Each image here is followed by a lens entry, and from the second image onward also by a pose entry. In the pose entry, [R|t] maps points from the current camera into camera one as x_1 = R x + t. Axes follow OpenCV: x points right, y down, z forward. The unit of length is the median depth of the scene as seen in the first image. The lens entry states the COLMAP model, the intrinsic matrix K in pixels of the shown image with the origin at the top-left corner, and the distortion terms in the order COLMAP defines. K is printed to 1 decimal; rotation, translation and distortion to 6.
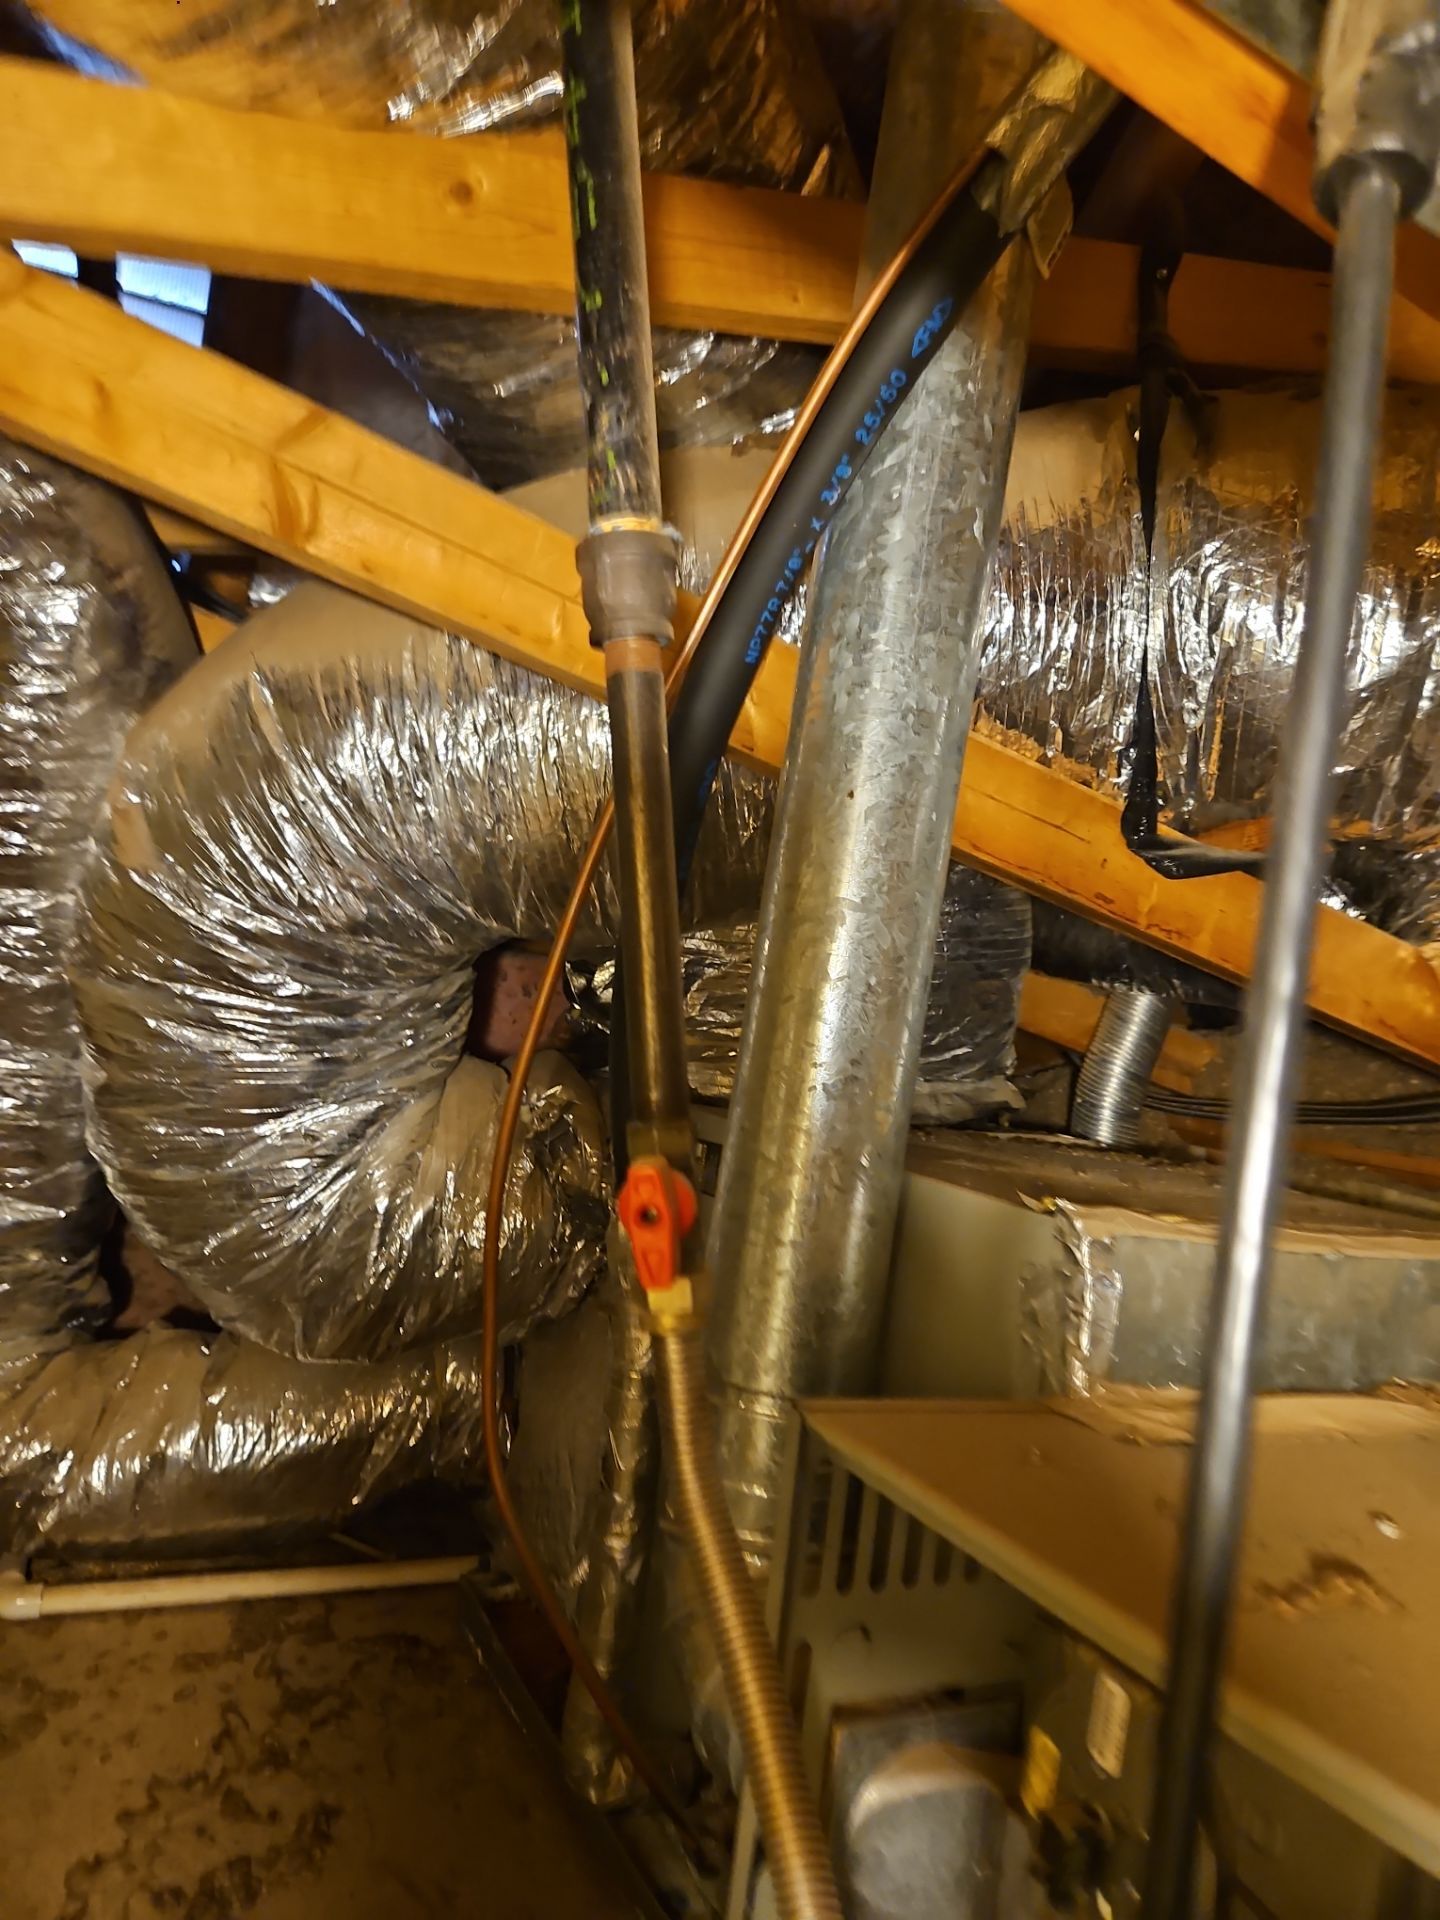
lens RADIAL K [[1287.5, 0, 720.0], [0, 1287.5, 960.0], [0, 0, 1]] dist [0.076821, -0.093559]
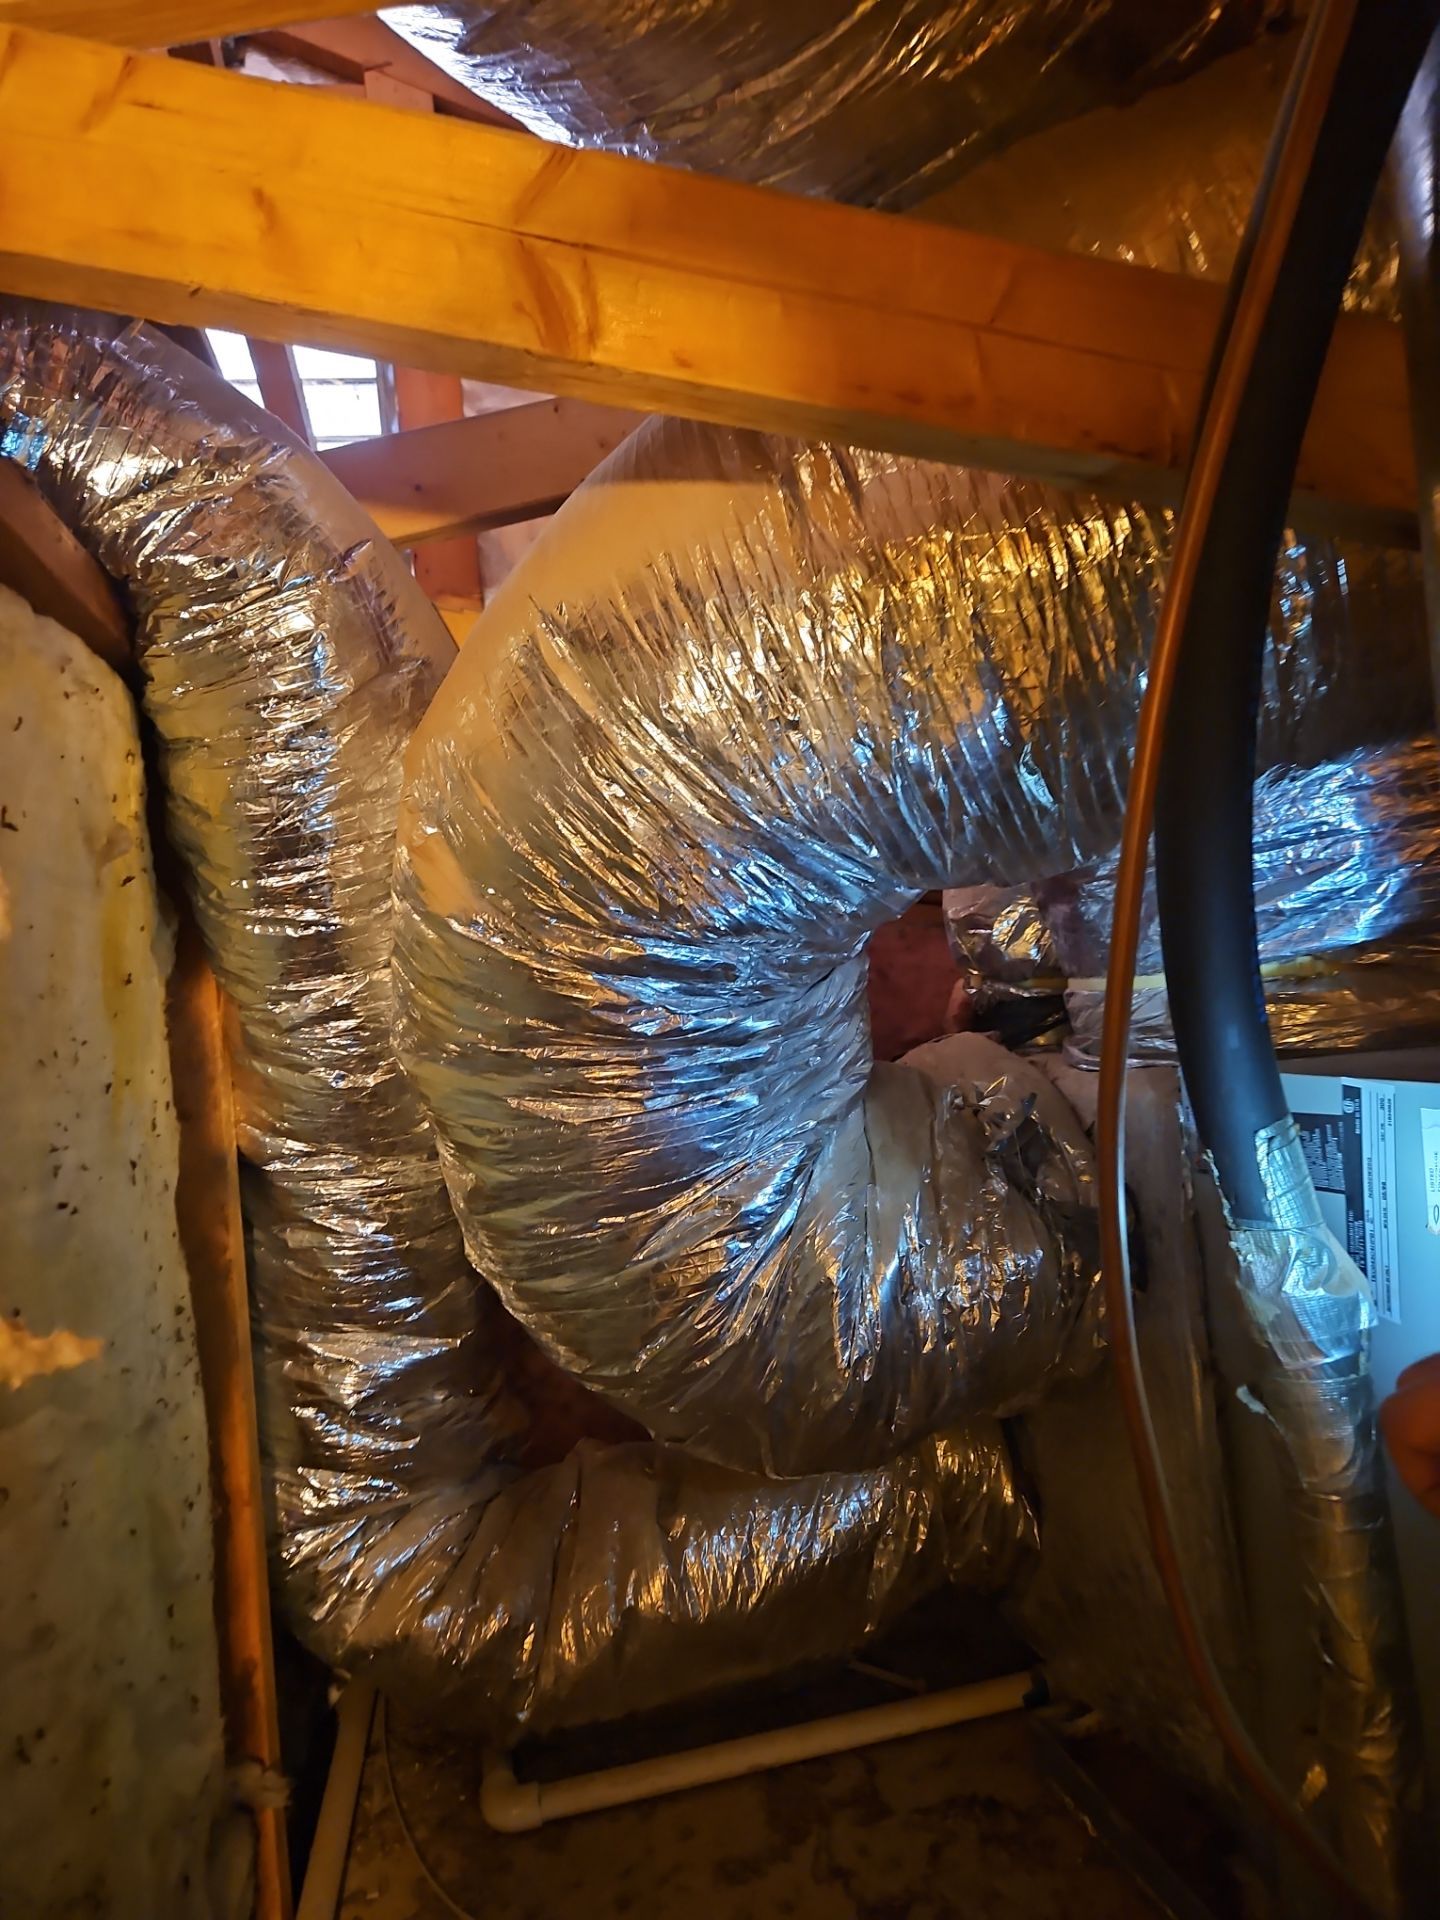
lens RADIAL K [[1287.5, 0, 720.0], [0, 1287.5, 960.0], [0, 0, 1]] dist [0.076821, -0.093559]
pose [[0.953276, -0.222935, -0.203875, -0.131334], [0.225681, 0.974150, -0.009985, 0.000129], [0.200831, -0.036492, 0.978946, 0.248977]]
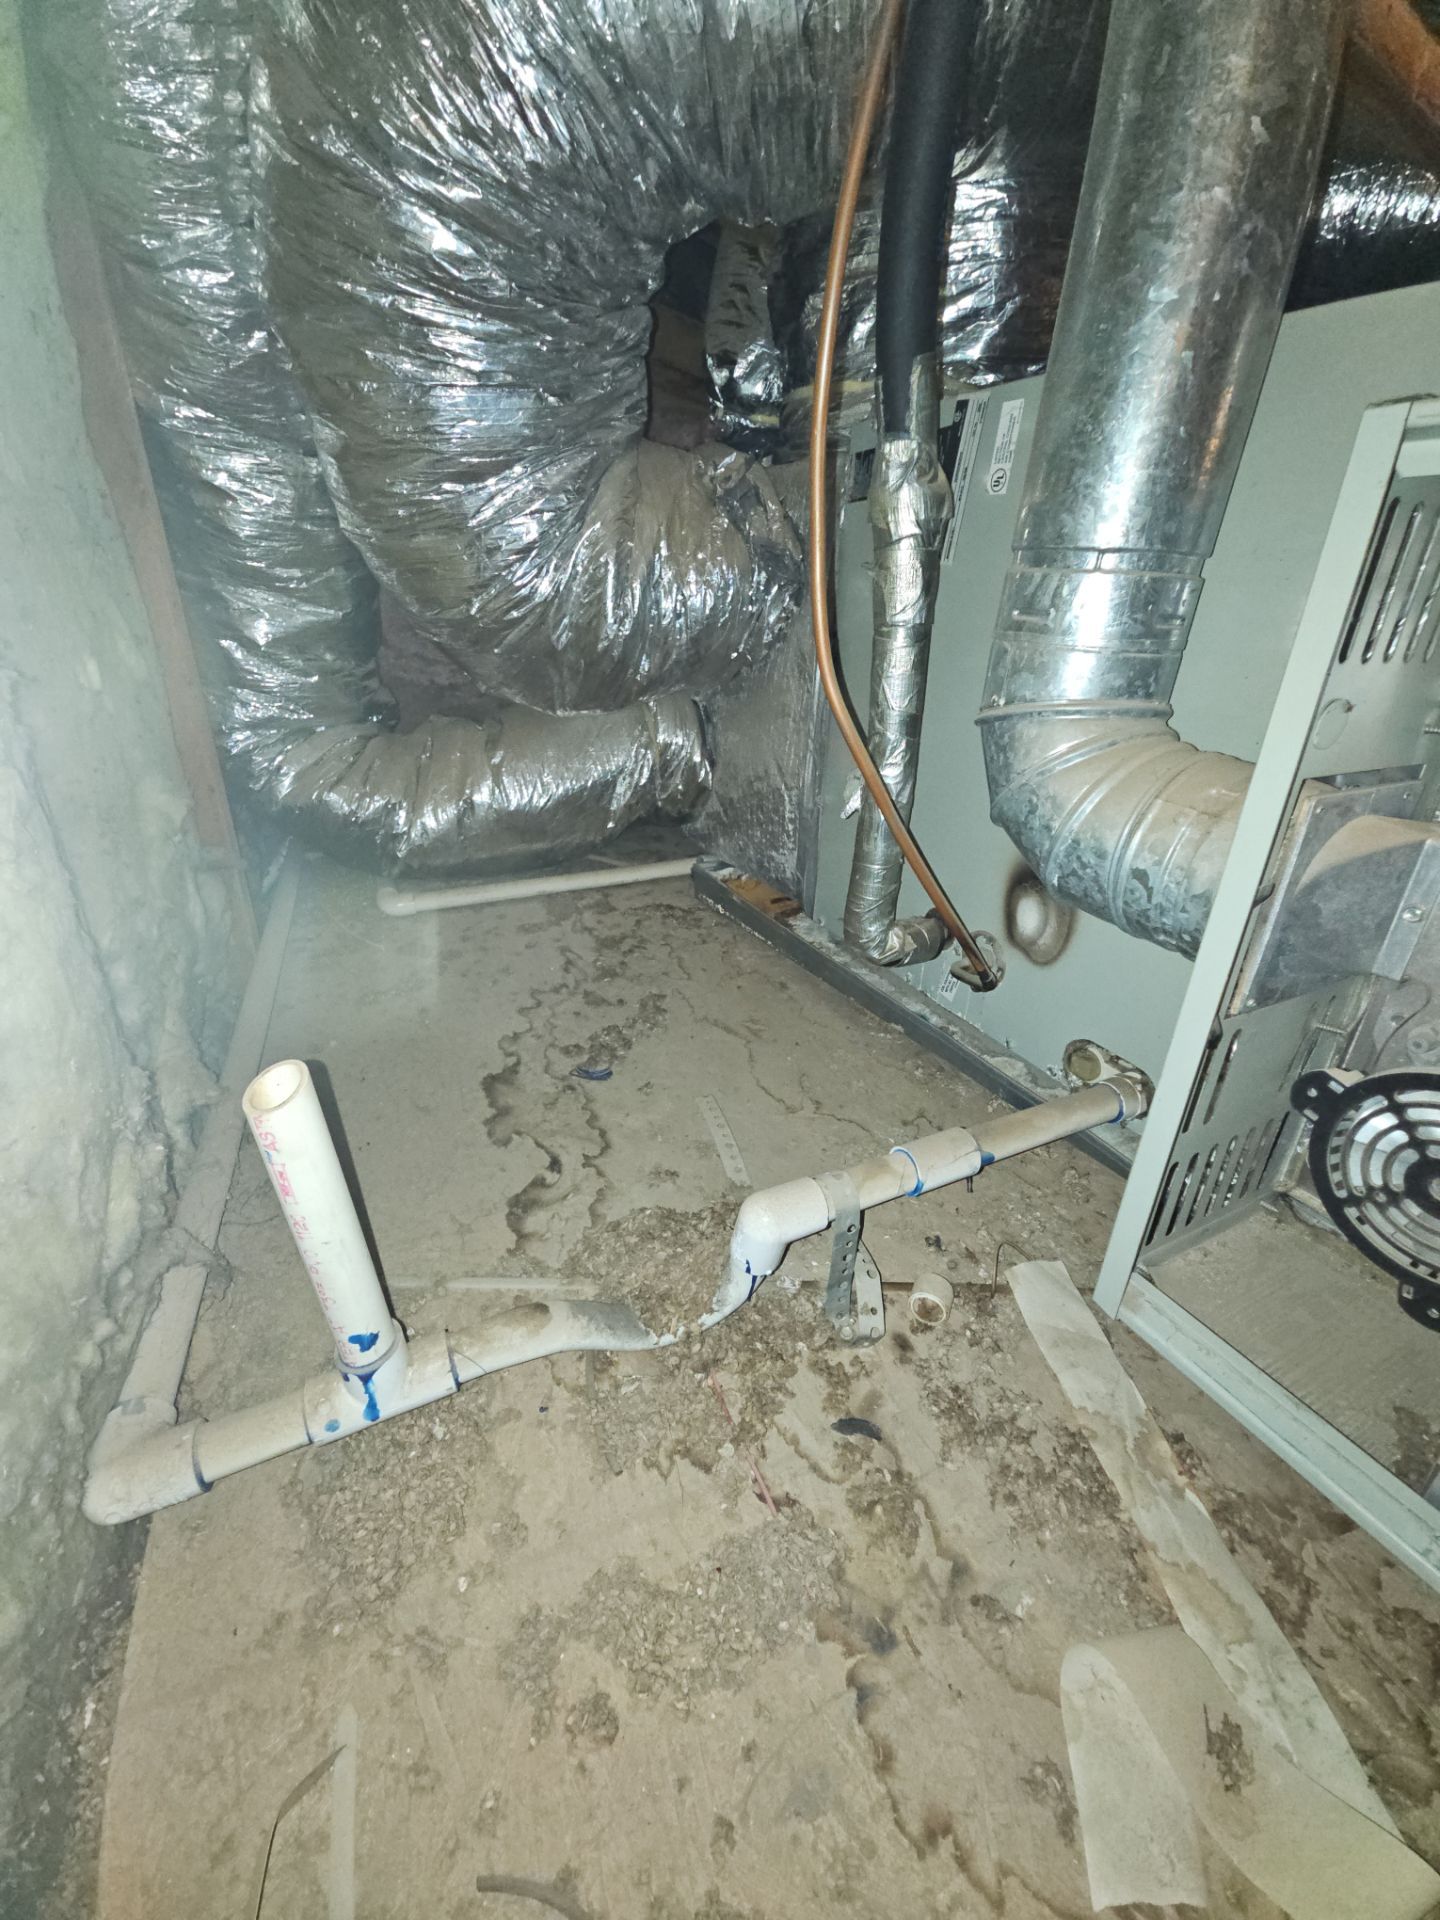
lens RADIAL K [[772.9, 0, 720.0], [0, 772.9, 960.0], [0, 0, 1]] dist [0.022707, -0.012171]
pose [[0.995891, -0.087178, -0.024500, -0.182252], [0.088562, 0.881177, 0.464418, 0.195734], [-0.018898, -0.464680, 0.885277, 0.223897]]
